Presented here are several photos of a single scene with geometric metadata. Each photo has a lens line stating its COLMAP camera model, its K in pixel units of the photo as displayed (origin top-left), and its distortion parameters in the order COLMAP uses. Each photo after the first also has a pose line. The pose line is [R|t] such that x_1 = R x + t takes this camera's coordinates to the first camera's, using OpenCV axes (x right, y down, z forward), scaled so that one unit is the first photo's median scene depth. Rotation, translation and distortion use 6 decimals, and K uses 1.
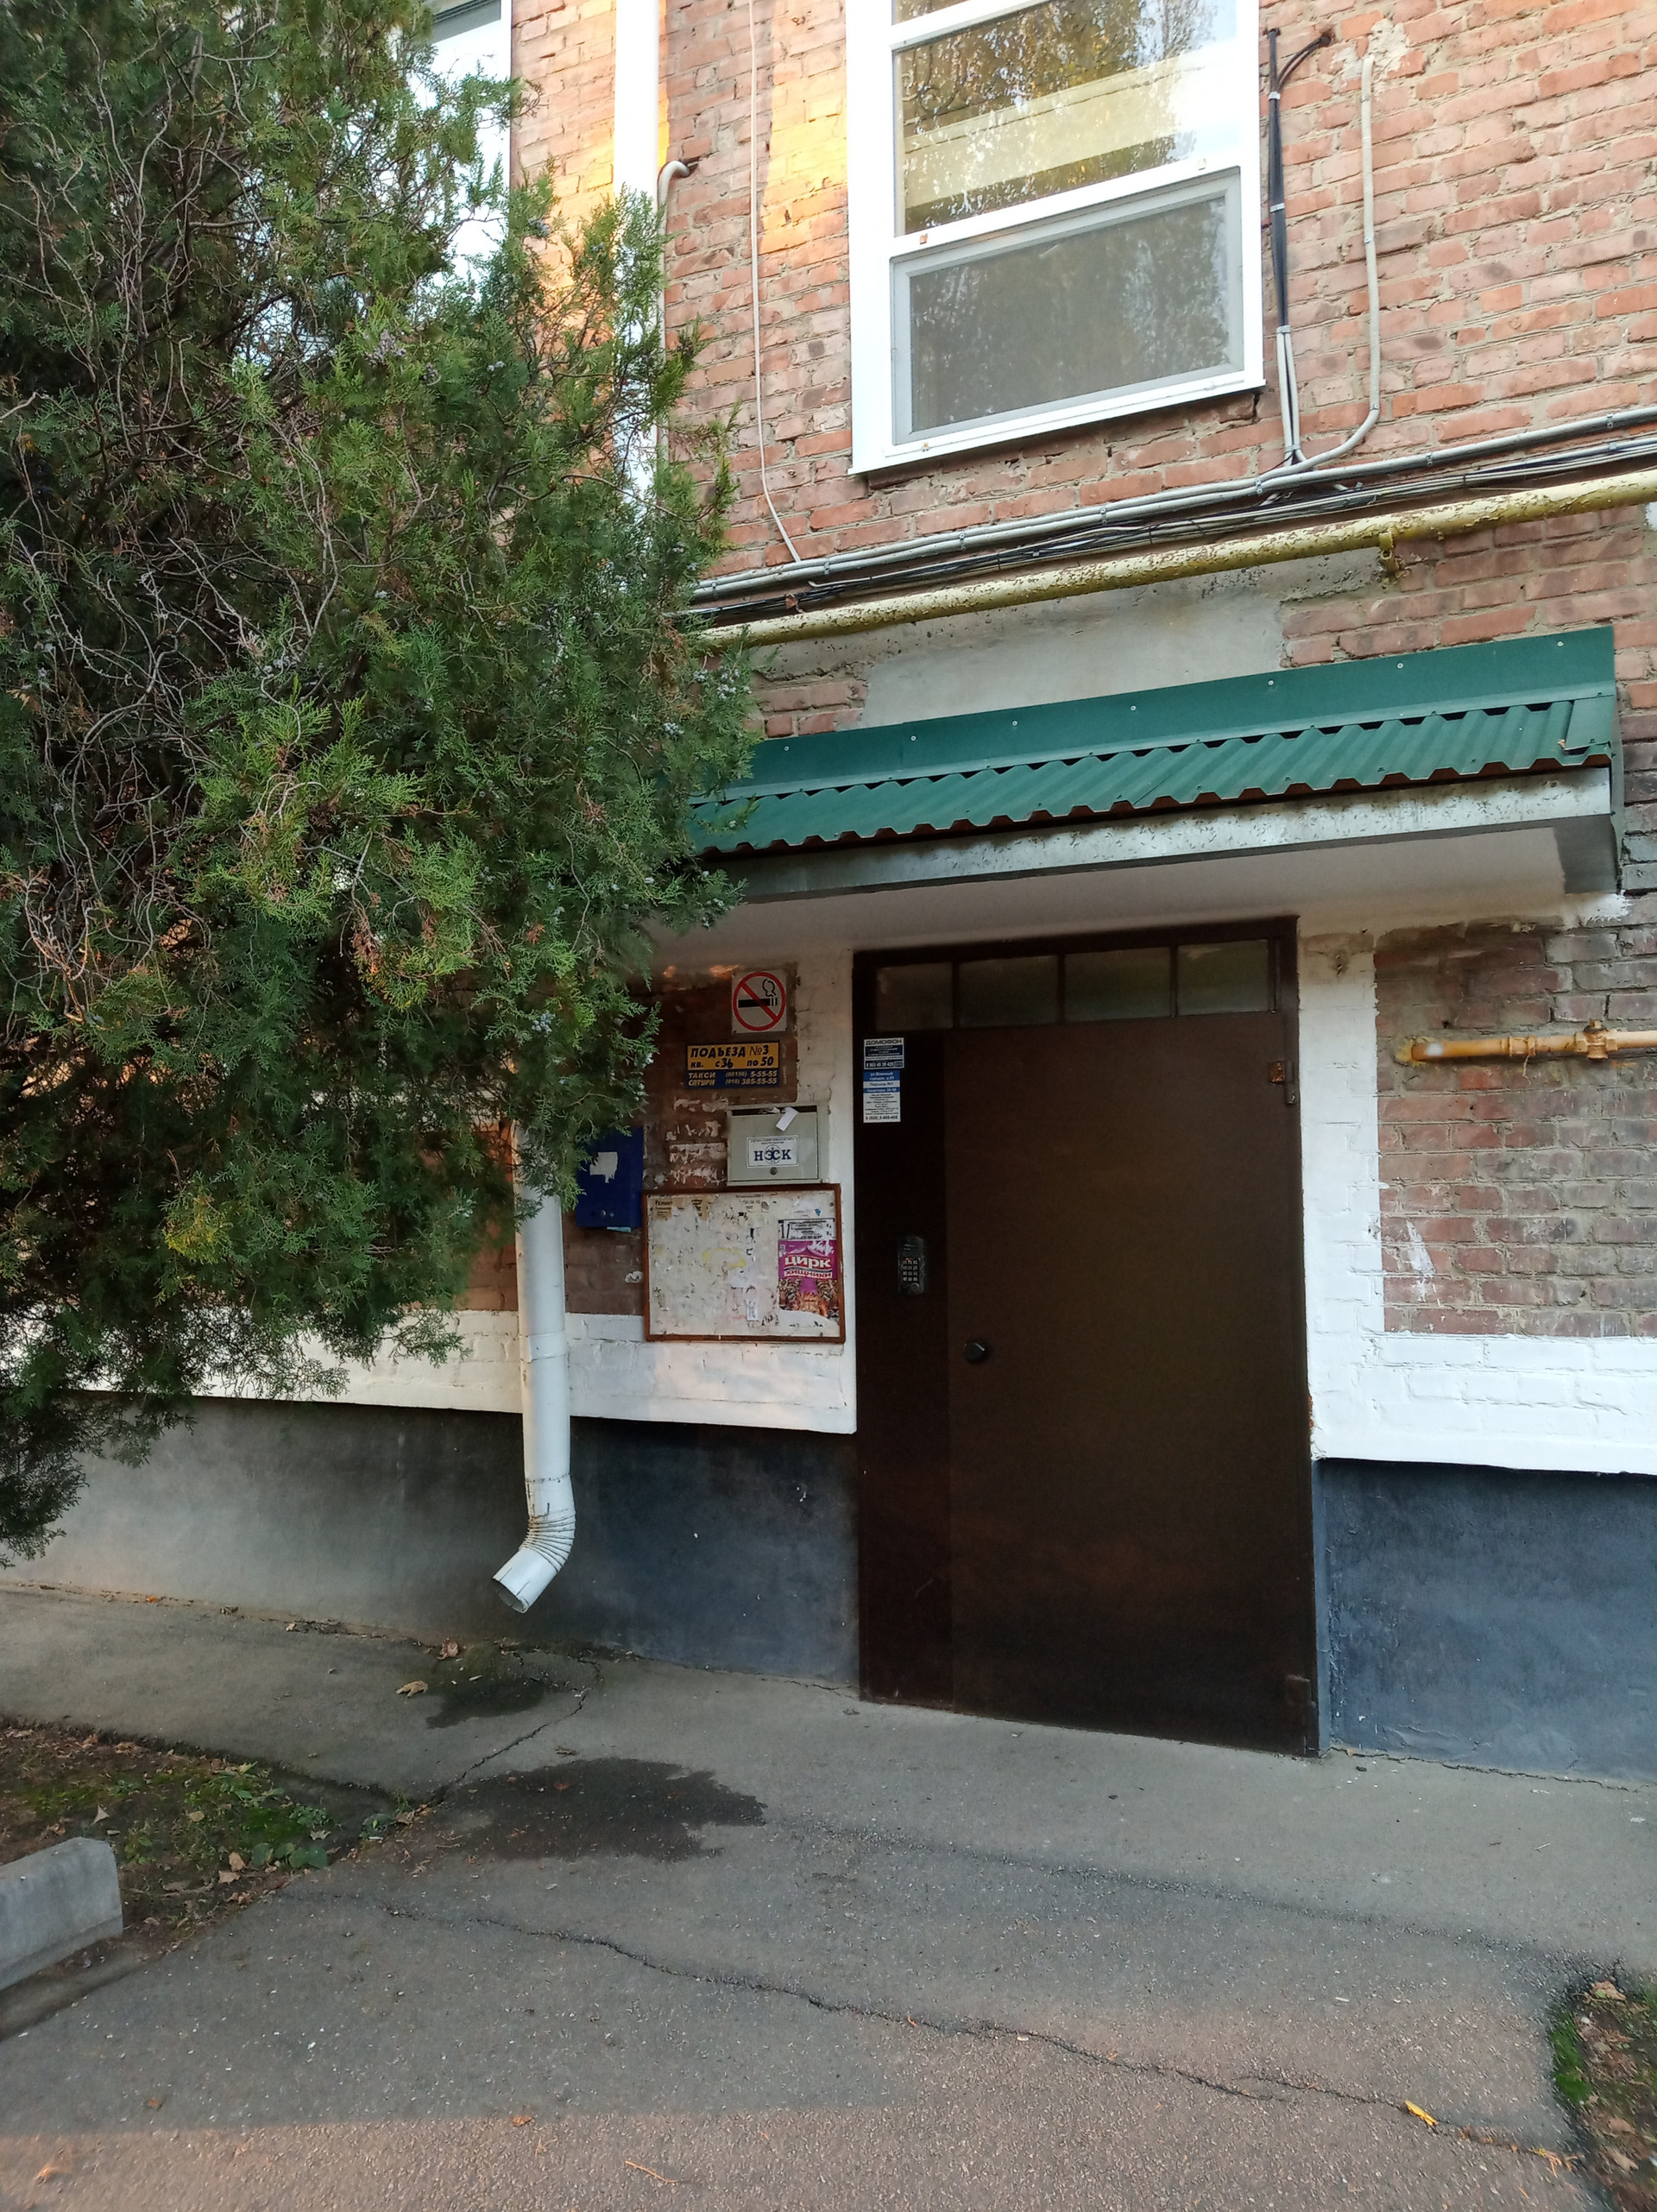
lens RADIAL K [[1725.8, 0, 827.2], [0, 1725.8, 1106.2], [0, 0, 1]] dist [0.012541, -0.003551]
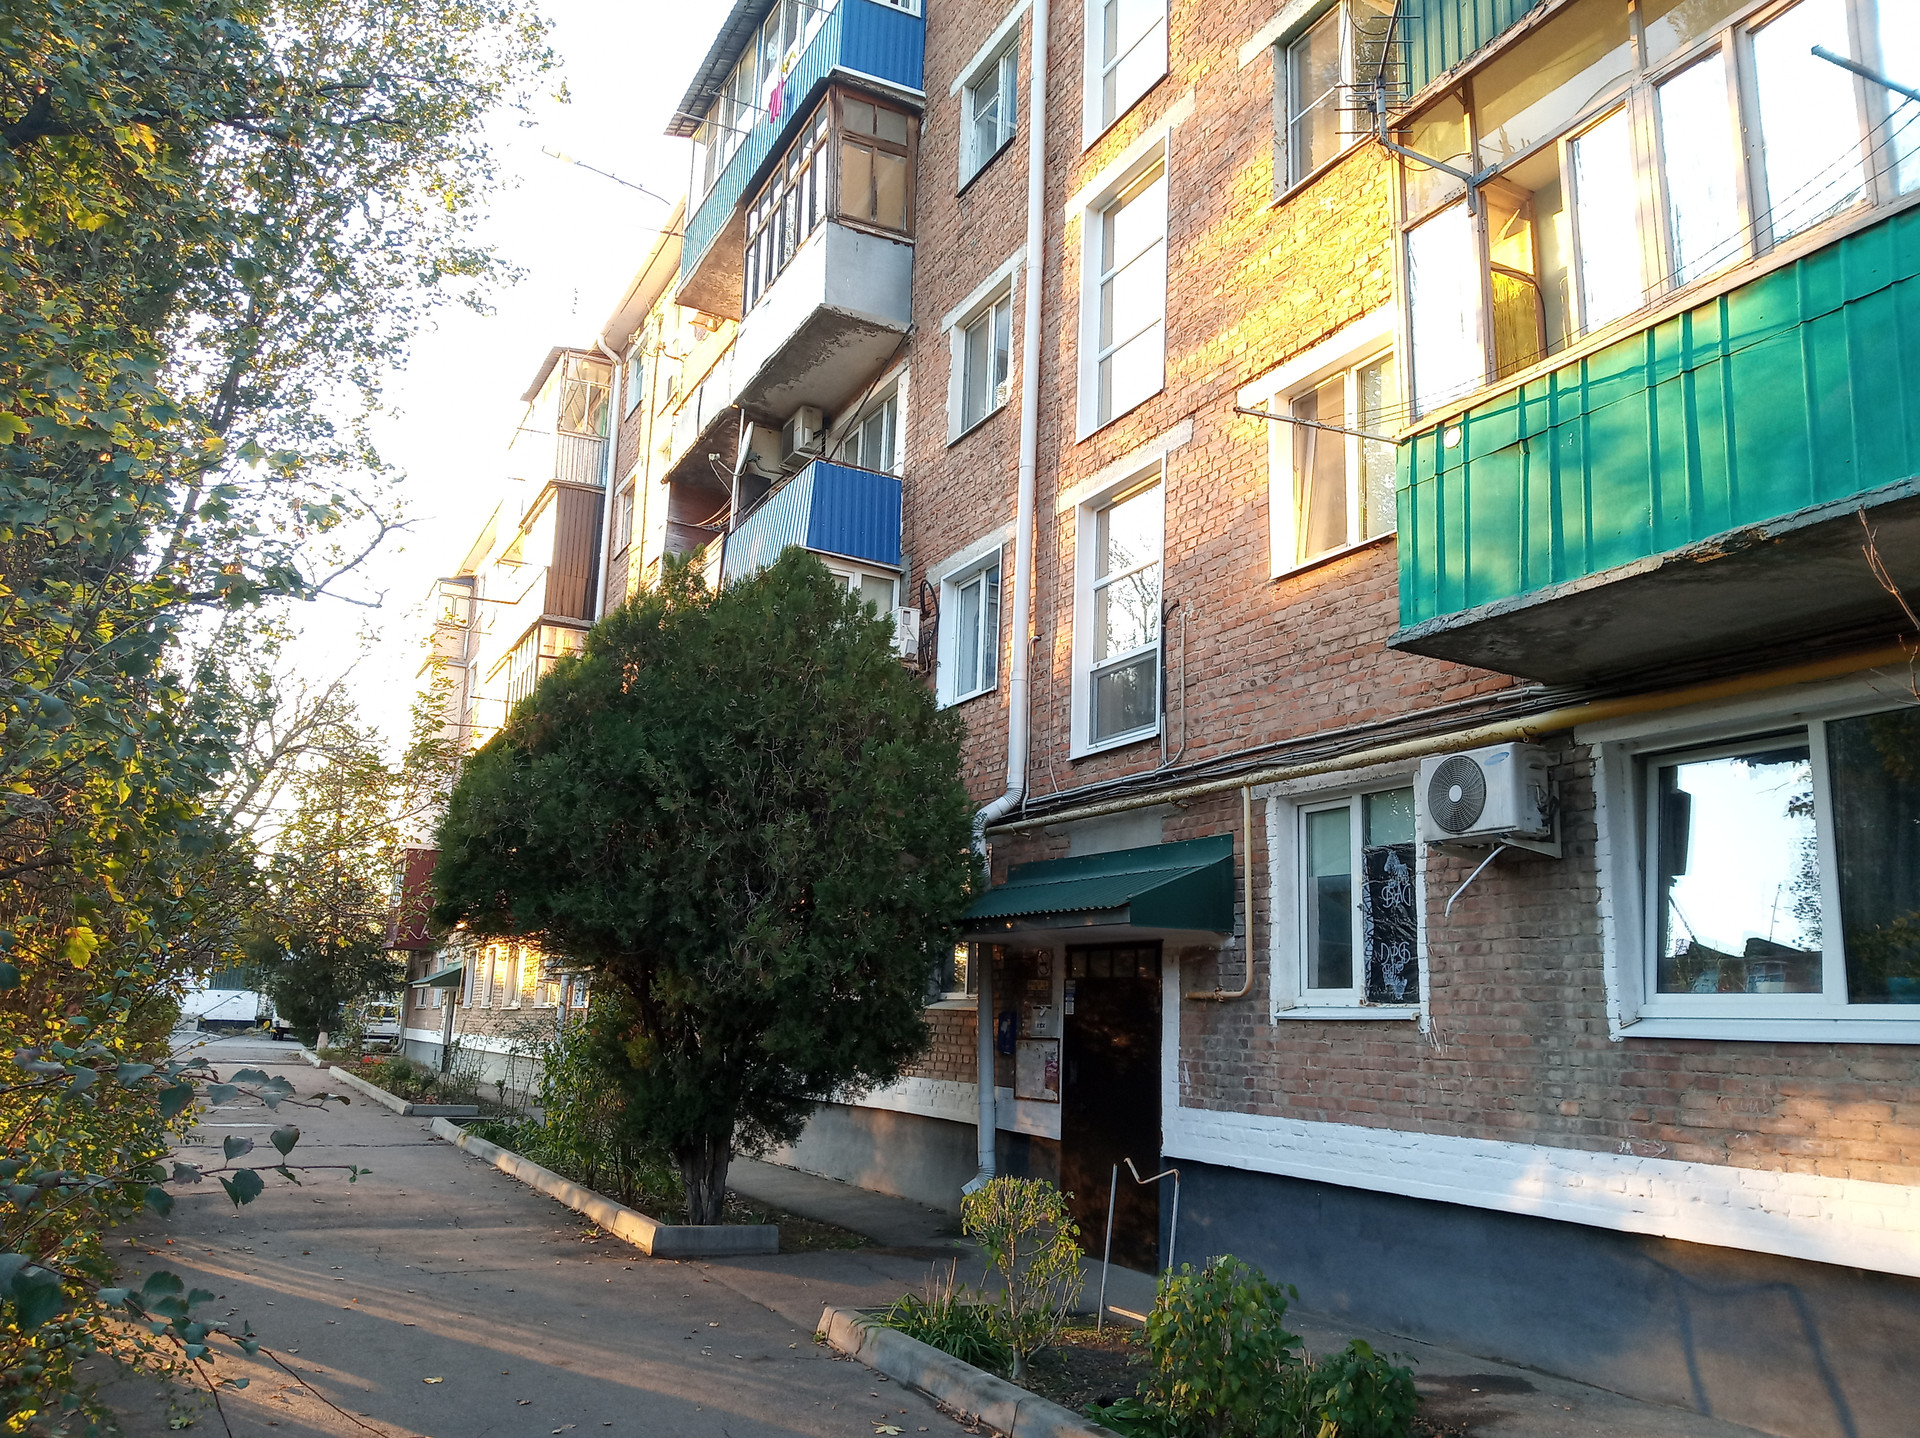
lens RADIAL K [[1498.0, 0, 960.5], [0, 1498.0, 722.9], [0, 0, 1]] dist [0.012541, -0.003551]
pose [[0.787564, -0.082504, -0.610685, 1.371260], [-0.013612, 0.988426, -0.151091, -0.084910], [0.616082, 0.127307, 0.777326, -0.931118]]
